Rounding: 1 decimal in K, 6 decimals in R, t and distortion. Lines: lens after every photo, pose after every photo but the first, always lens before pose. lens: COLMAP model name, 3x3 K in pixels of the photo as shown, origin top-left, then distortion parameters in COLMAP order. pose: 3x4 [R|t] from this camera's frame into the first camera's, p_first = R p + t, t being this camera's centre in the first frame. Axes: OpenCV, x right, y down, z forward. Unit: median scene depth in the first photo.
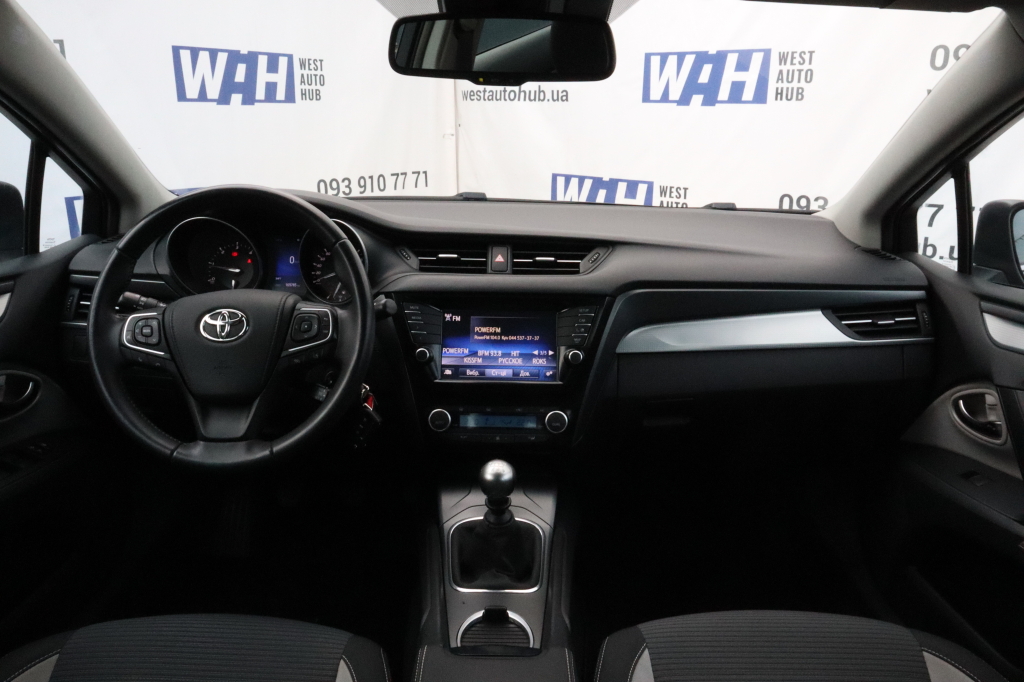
lens RADIAL K [[745.8, 0, 512.0], [0, 745.8, 341.0], [0, 0, 1]] dist [-0.079041, 0.000547]
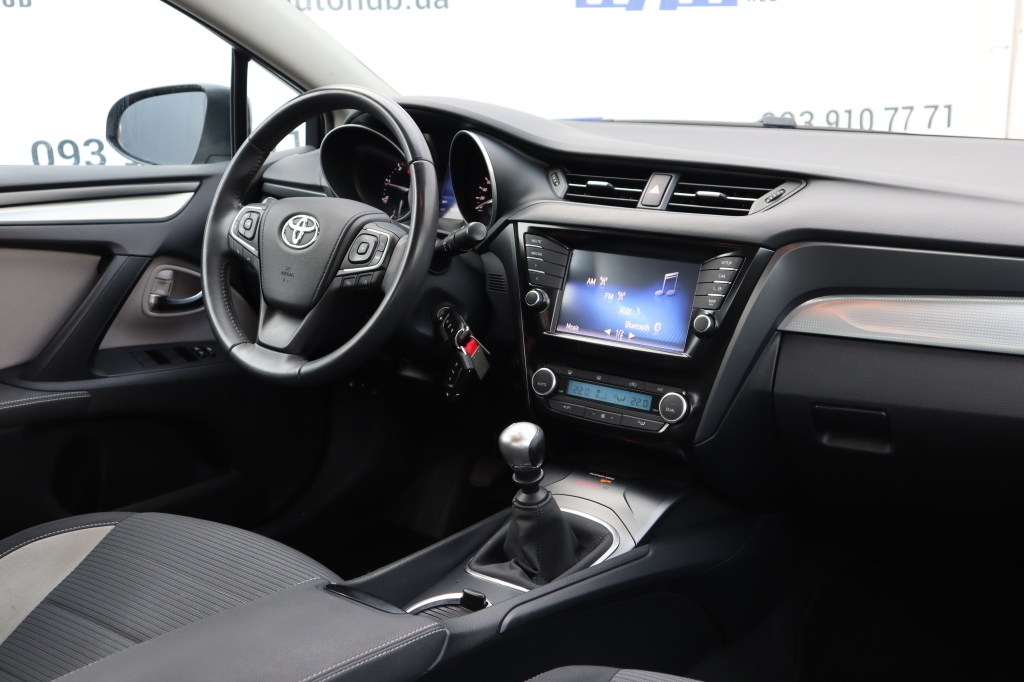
lens RADIAL K [[1084.1, 0, 512.0], [0, 1084.1, 341.0], [0, 0, 1]] dist [0.001314, 0.022663]
pose [[0.811297, 0.128908, -0.570246, 0.523315], [-0.140558, 0.989787, 0.023775, 0.037905], [0.567486, 0.060864, 0.821130, 0.007399]]
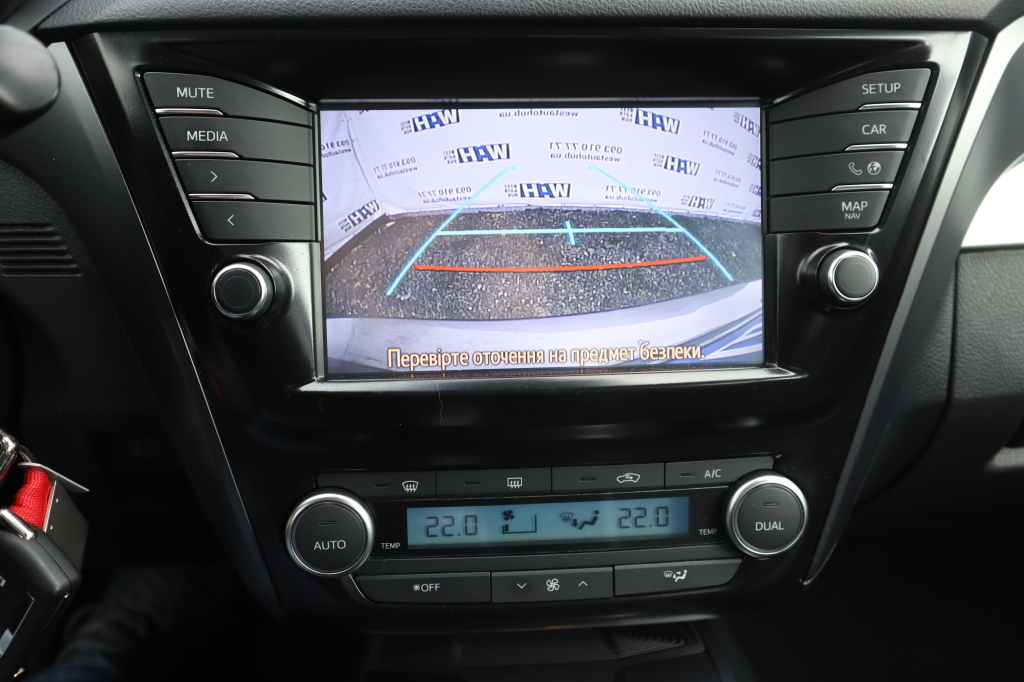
lens RADIAL K [[968.2, 0, 512.0], [0, 968.2, 341.0], [0, 0, 1]] dist [-0.000105, 0.000915]
pose [[0.996348, -0.044459, 0.072897, -0.053571], [0.032279, 0.986511, 0.160483, -0.012659], [-0.079049, -0.157544, 0.984343, 0.647696]]
